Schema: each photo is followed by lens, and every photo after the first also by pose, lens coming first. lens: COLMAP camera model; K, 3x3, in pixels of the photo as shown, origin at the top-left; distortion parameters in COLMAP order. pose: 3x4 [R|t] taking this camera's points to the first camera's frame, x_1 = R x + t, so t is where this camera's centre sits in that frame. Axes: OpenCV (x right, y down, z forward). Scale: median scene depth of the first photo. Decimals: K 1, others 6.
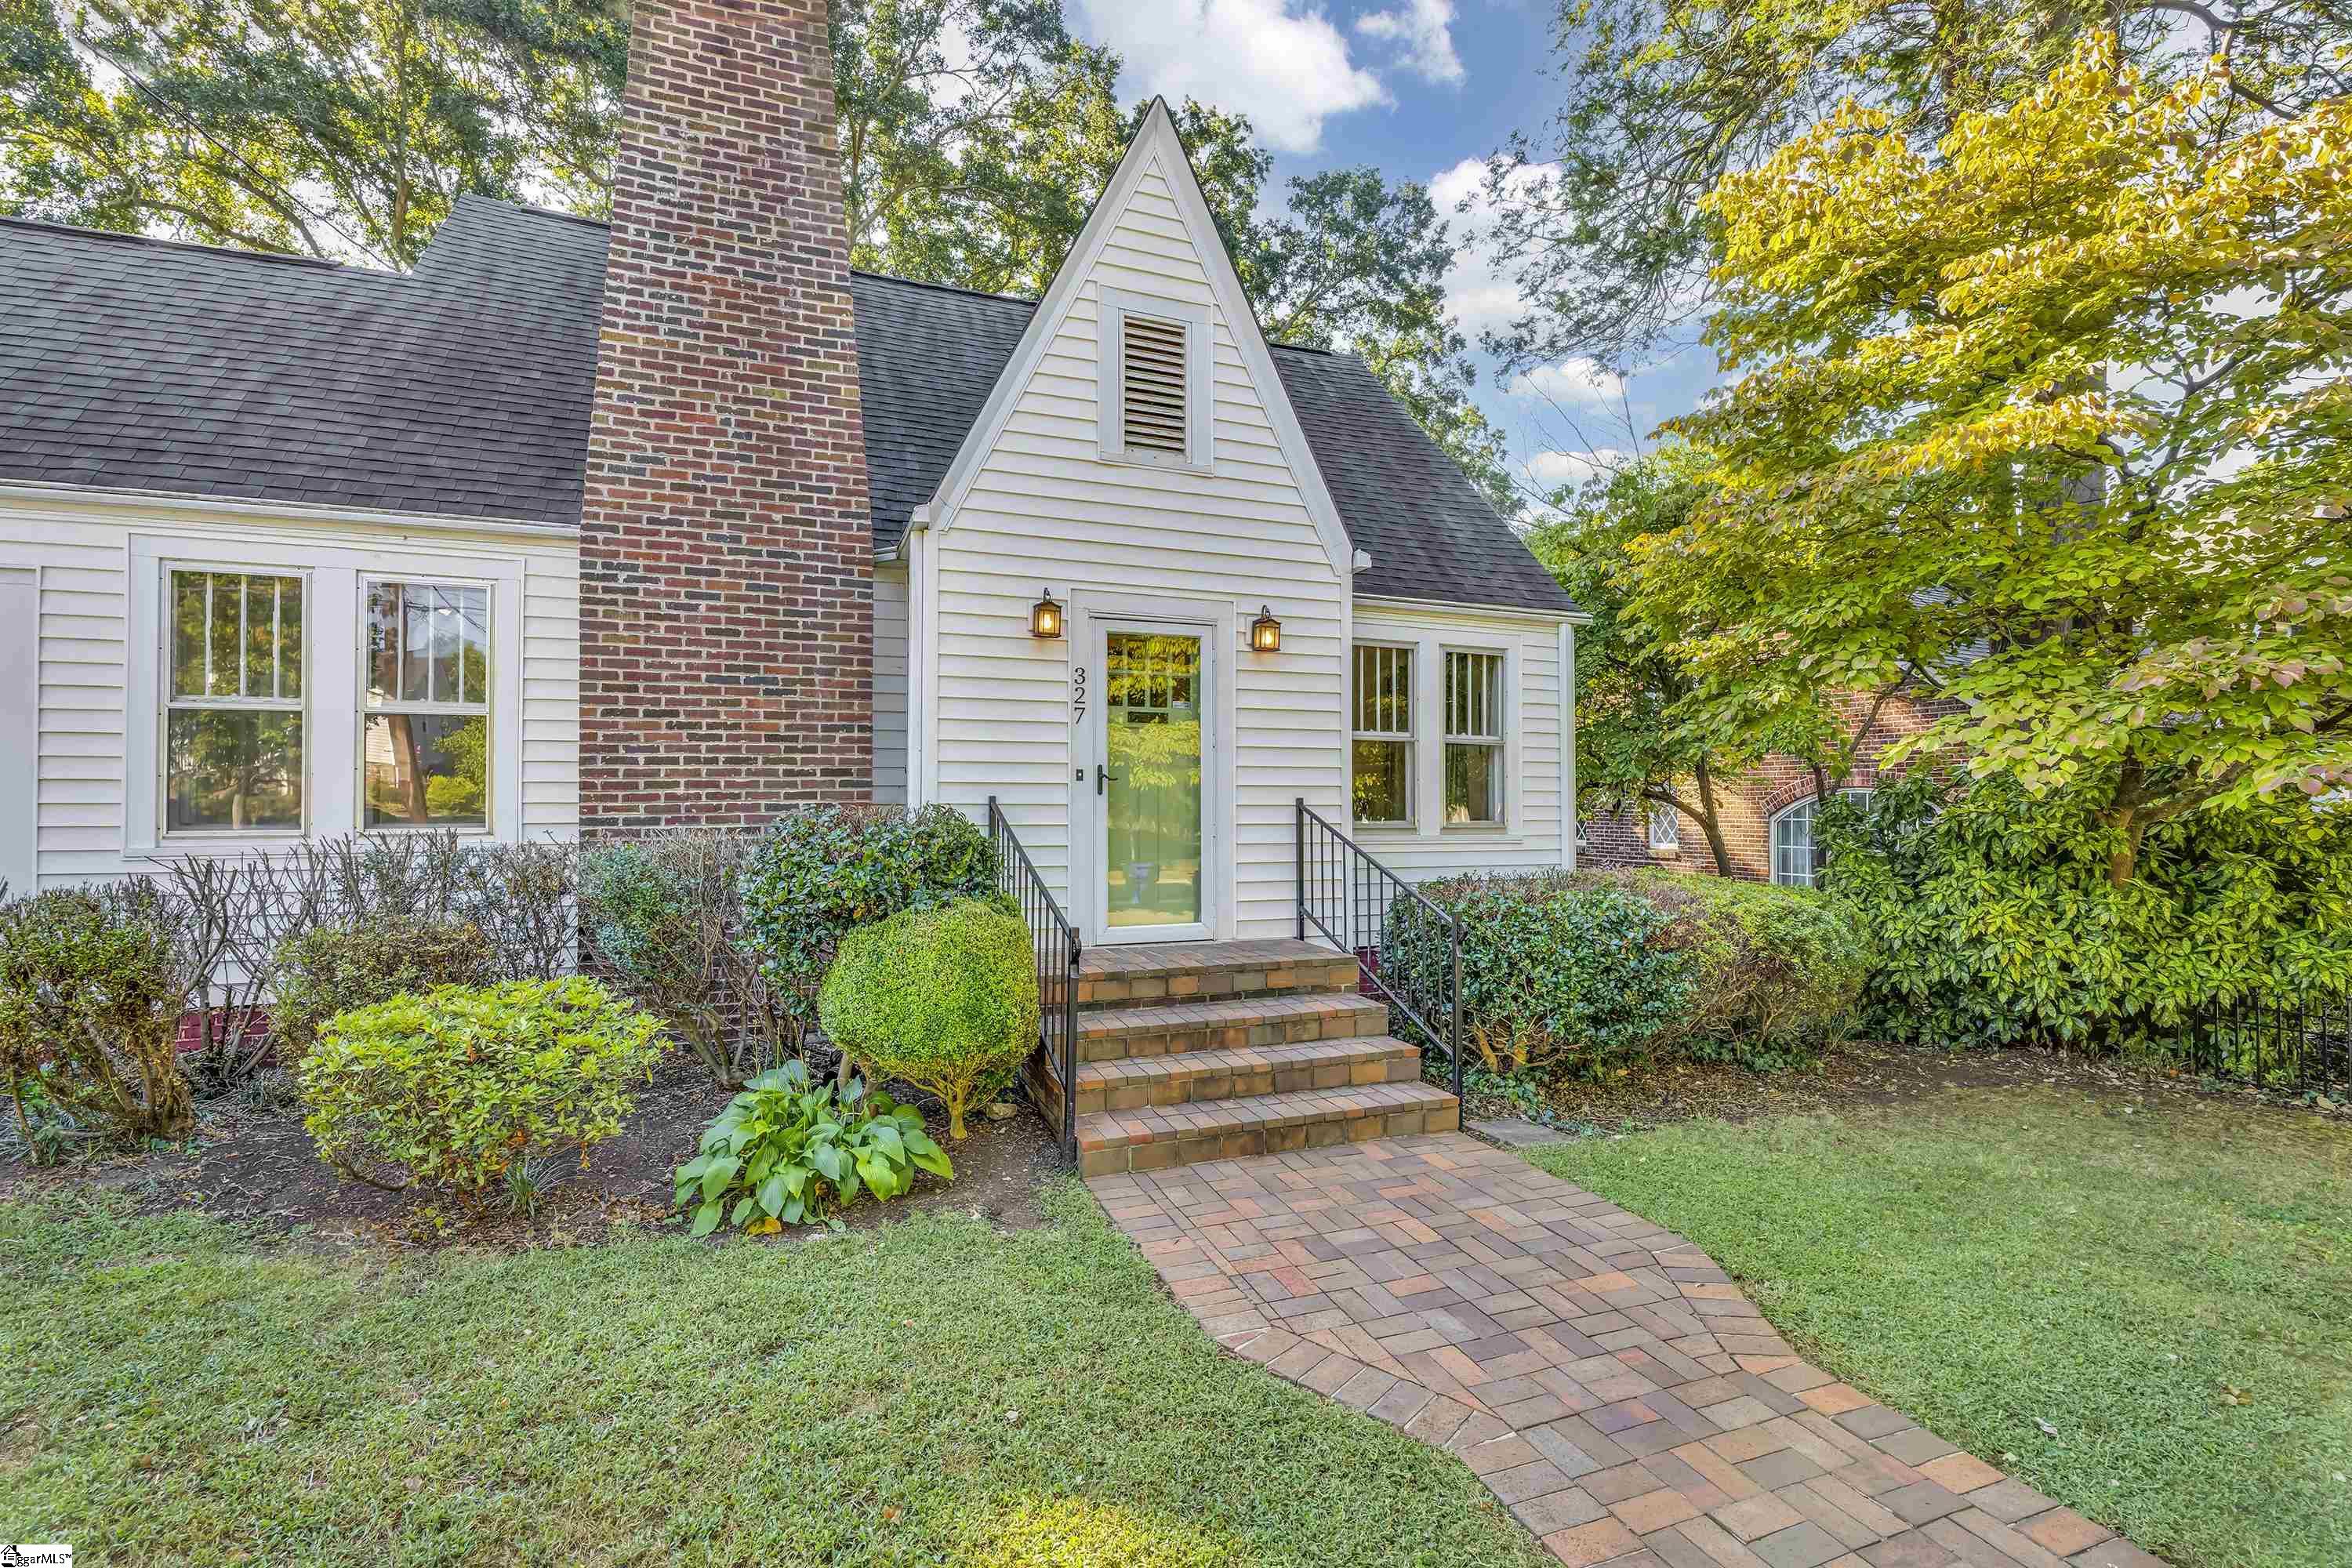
lens RADIAL K [[1038.3, 0, 1139.9], [0, 1038.3, 799.7], [0, 0, 1]] dist [-0.009924, -0.000931]
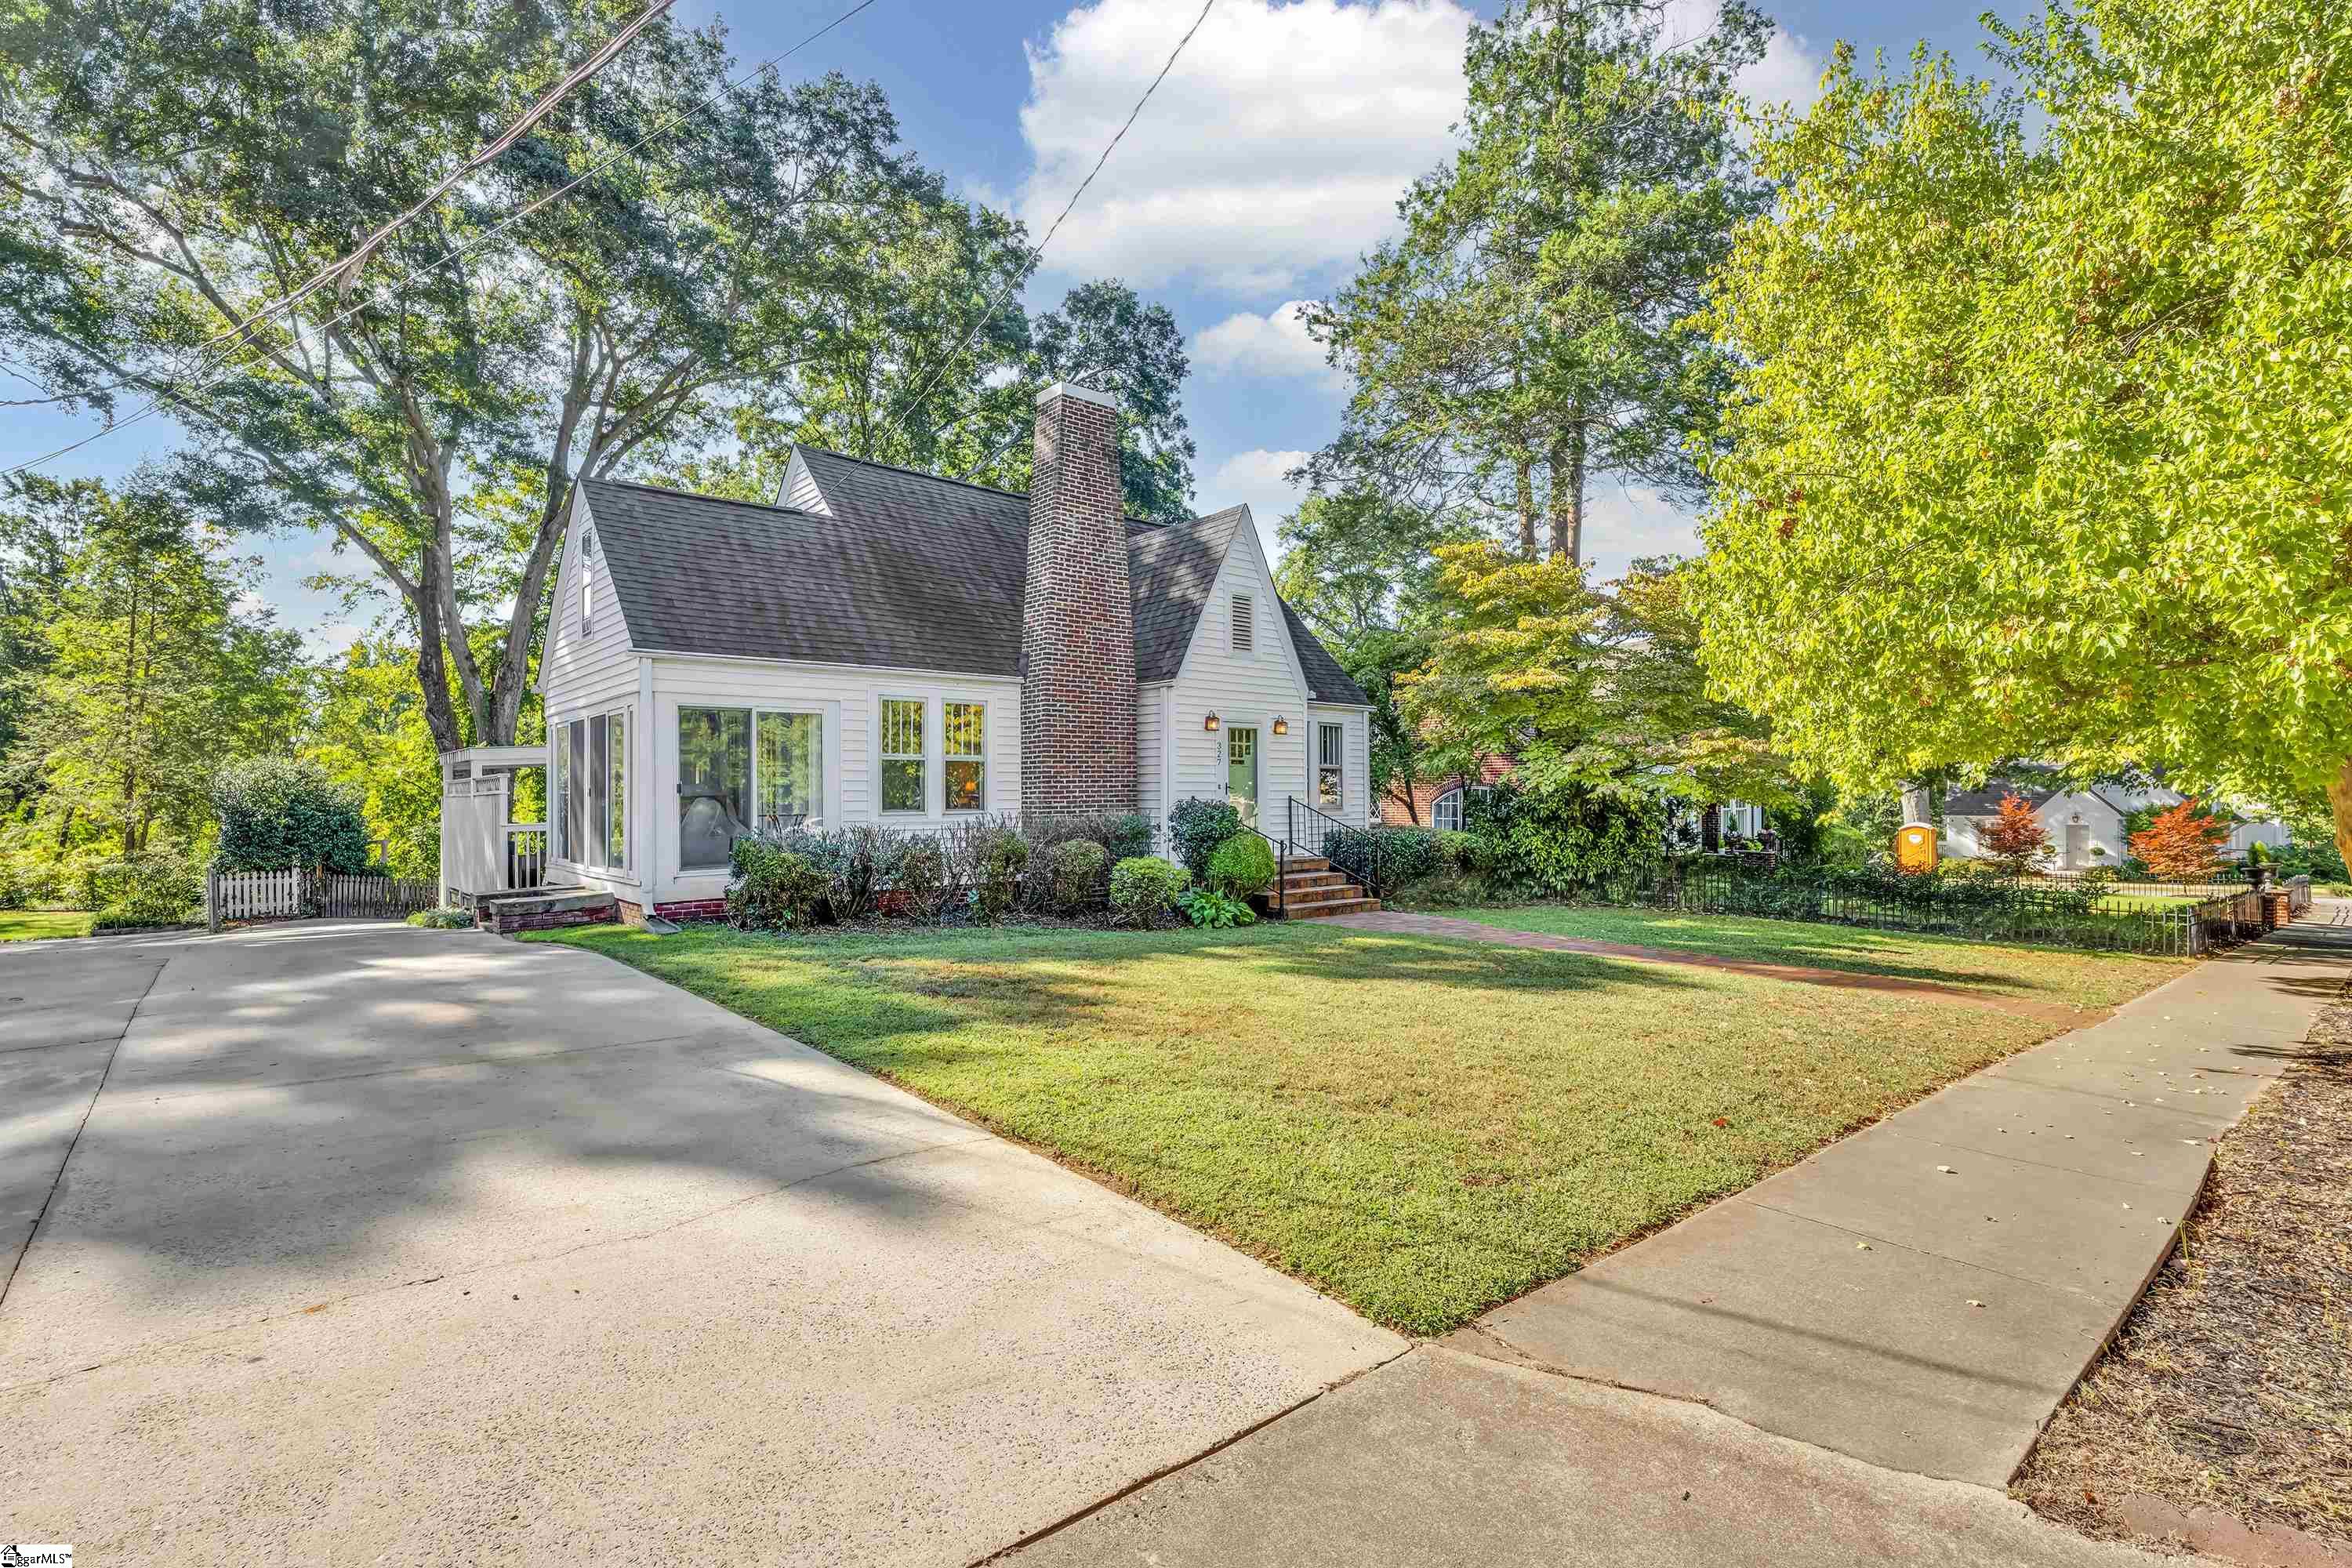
lens RADIAL K [[987.0, 0, 1178.3], [0, 987.0, 796.2], [0, 0, 1]] dist [-0.008600, -0.000003]
pose [[0.942979, -0.006077, 0.332797, -0.773268], [0.004222, 0.999971, 0.006297, -0.014463], [-0.332826, -0.004533, 0.942977, -0.958854]]
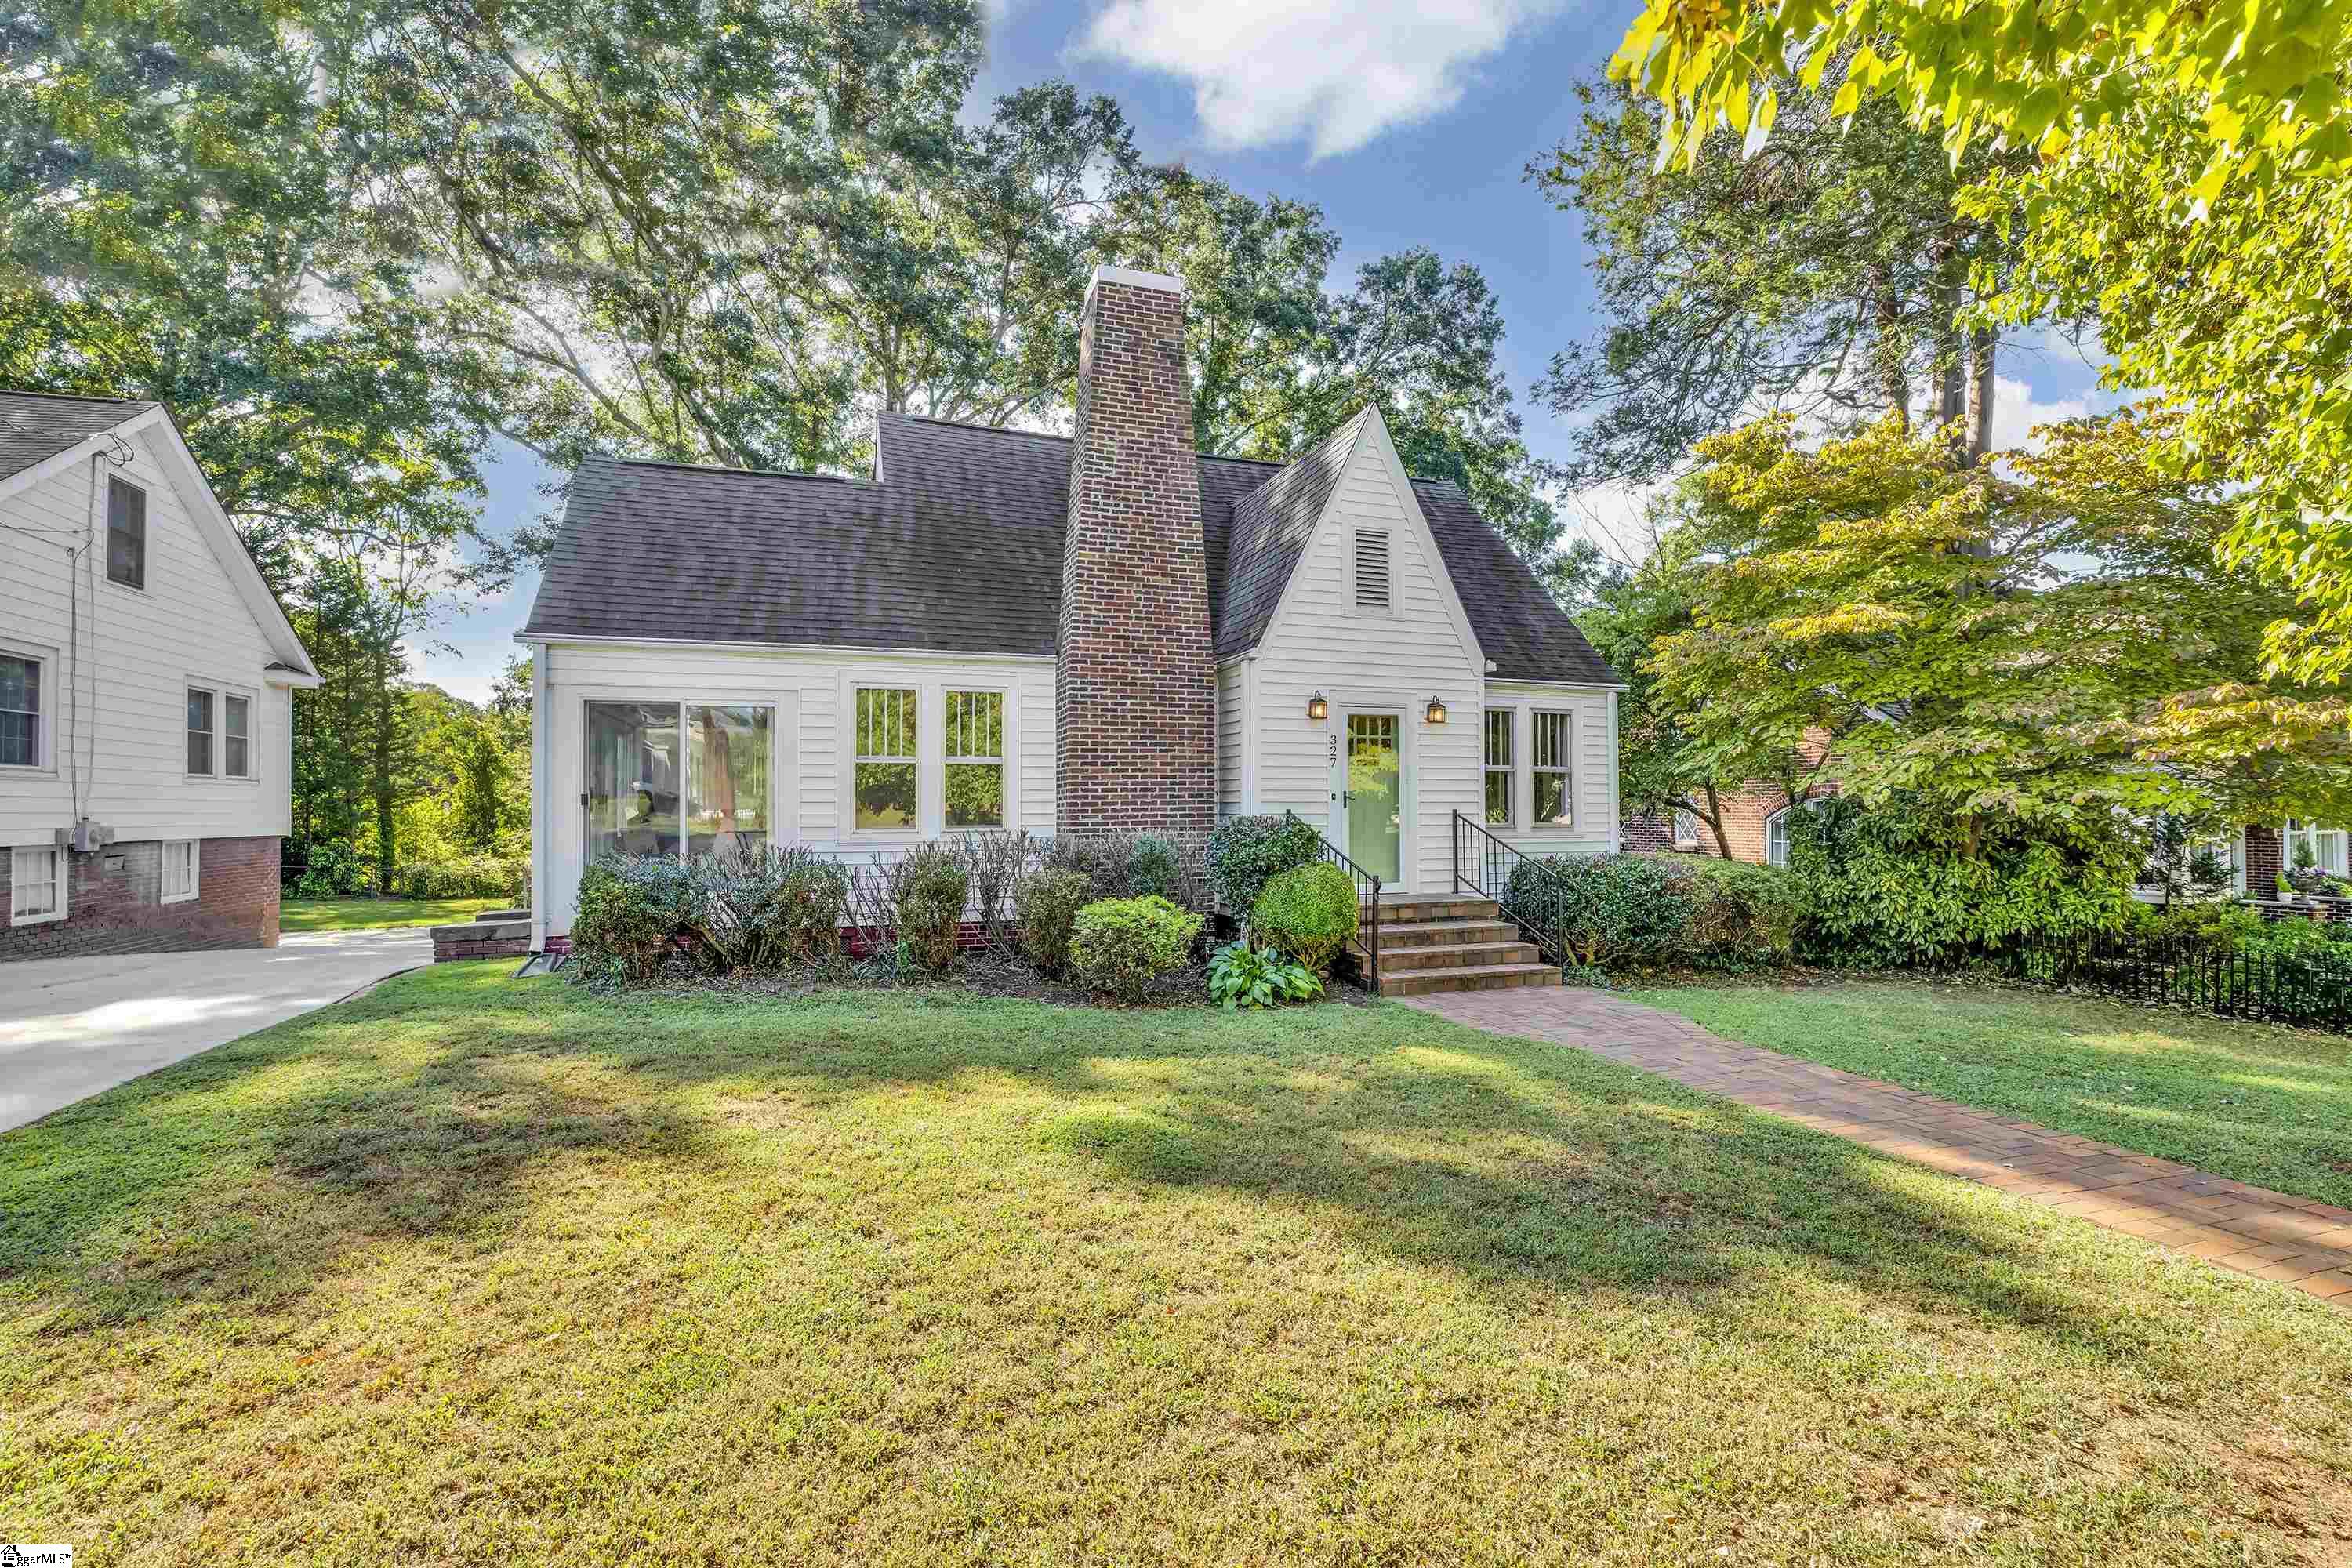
lens RADIAL K [[987.0, 0, 1178.3], [0, 987.0, 796.2], [0, 0, 1]] dist [-0.008600, -0.000003]
pose [[0.999852, -0.003390, -0.016865, -0.246410], [0.003251, 0.999961, -0.008229, -0.010252], [0.016892, 0.008173, 0.999824, -0.556994]]
